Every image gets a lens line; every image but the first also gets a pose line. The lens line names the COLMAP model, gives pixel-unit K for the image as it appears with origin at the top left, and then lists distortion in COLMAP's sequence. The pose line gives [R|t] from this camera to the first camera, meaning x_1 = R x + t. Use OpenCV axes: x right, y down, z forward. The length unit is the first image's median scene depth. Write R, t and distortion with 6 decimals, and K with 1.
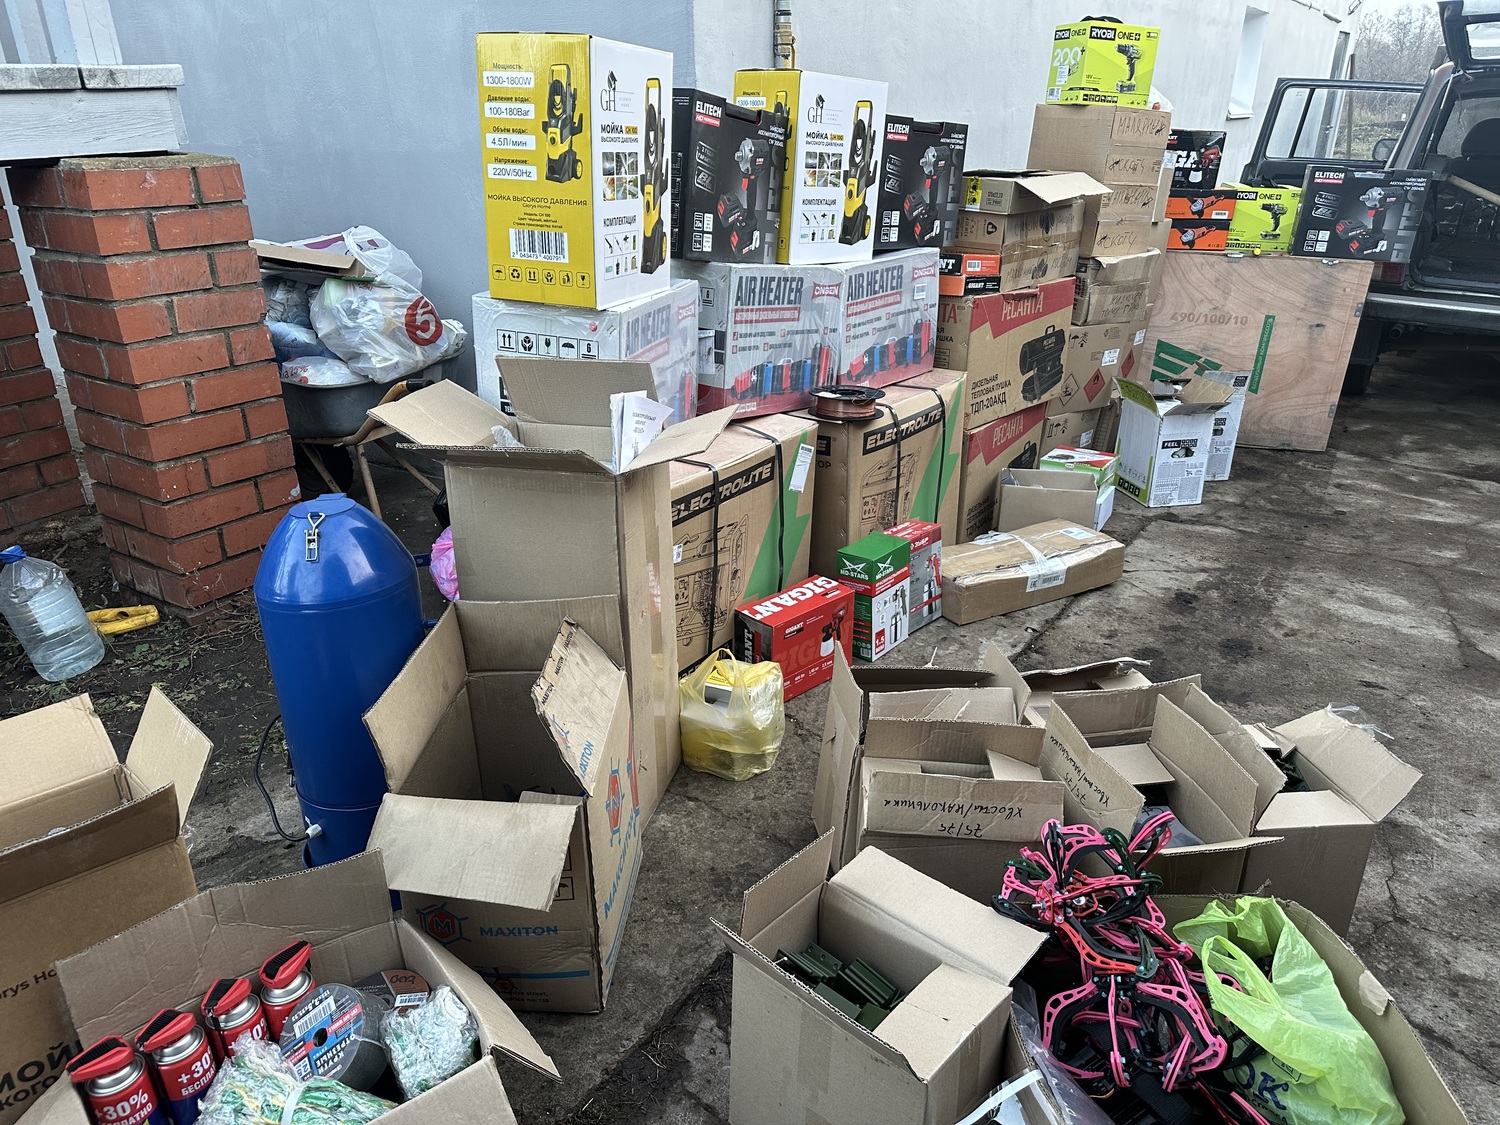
lens RADIAL K [[1039.3, 0, 745.7], [0, 1039.3, 560.8], [0, 0, 1]] dist [0.032712, -0.052480]
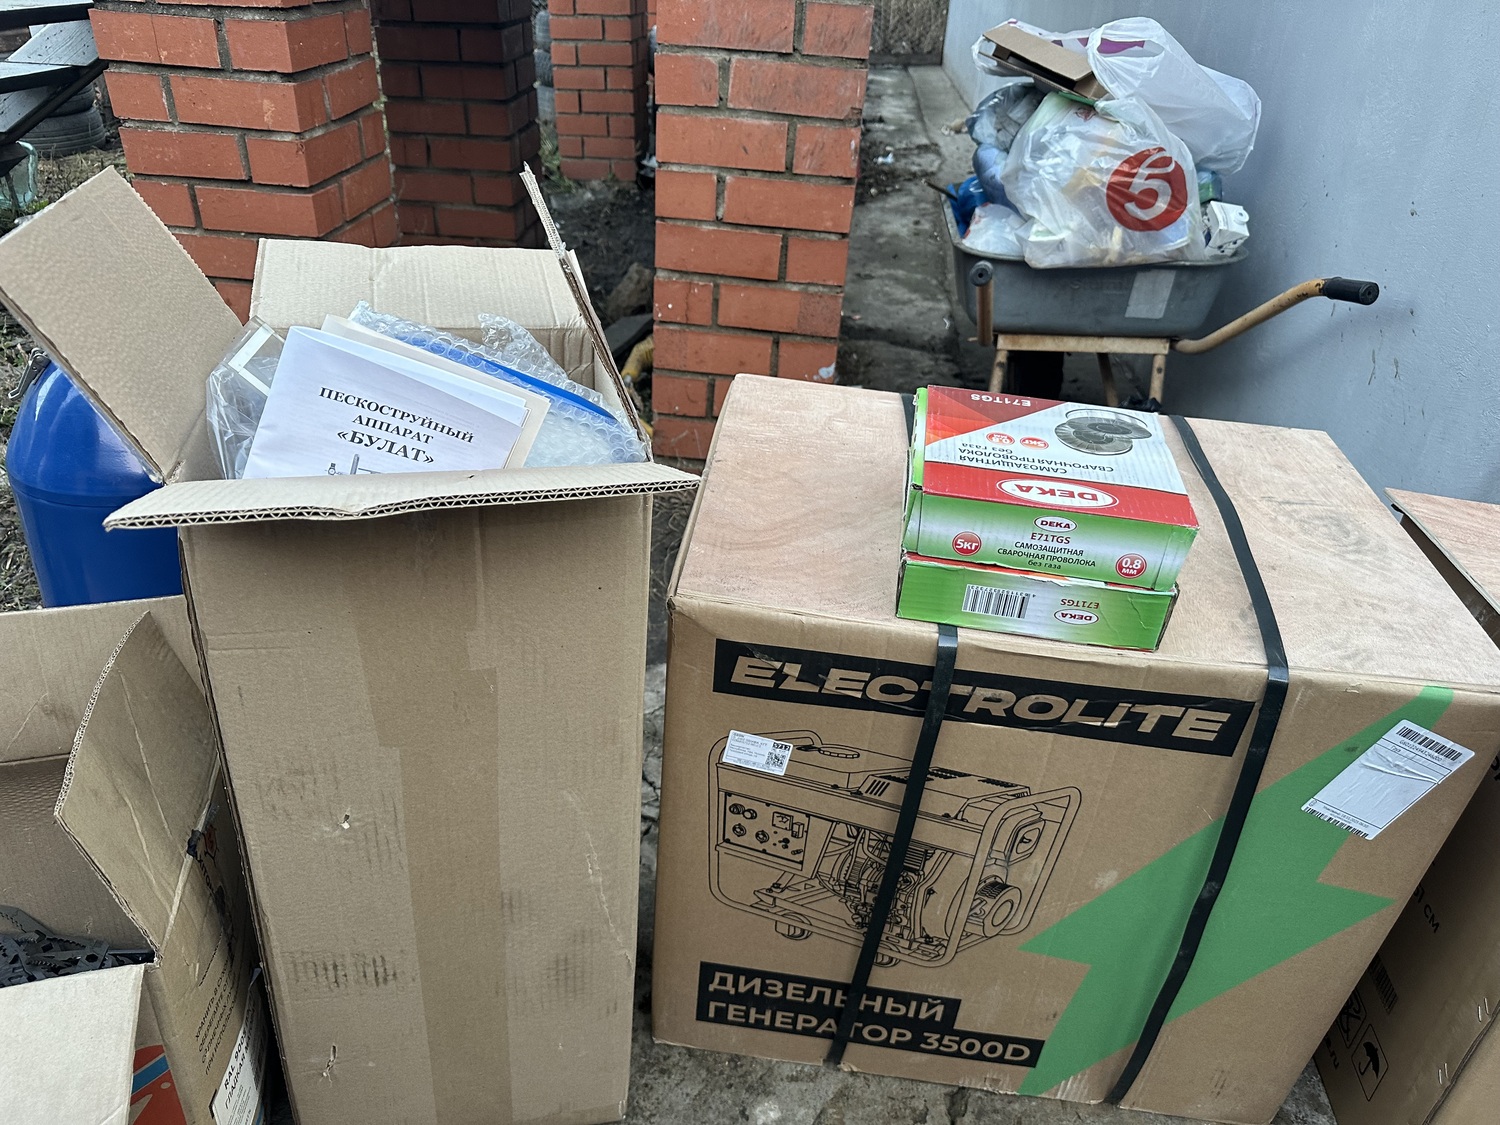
lens RADIAL K [[1039.3, 0, 749.1], [0, 1039.3, 576.1], [0, 0, 1]] dist [0.032712, -0.052480]
pose [[0.452664, 0.486167, -0.747487, 0.179520], [-0.399634, 0.859996, 0.317332, -0.169900], [0.797112, 0.155077, 0.583578, 0.617757]]
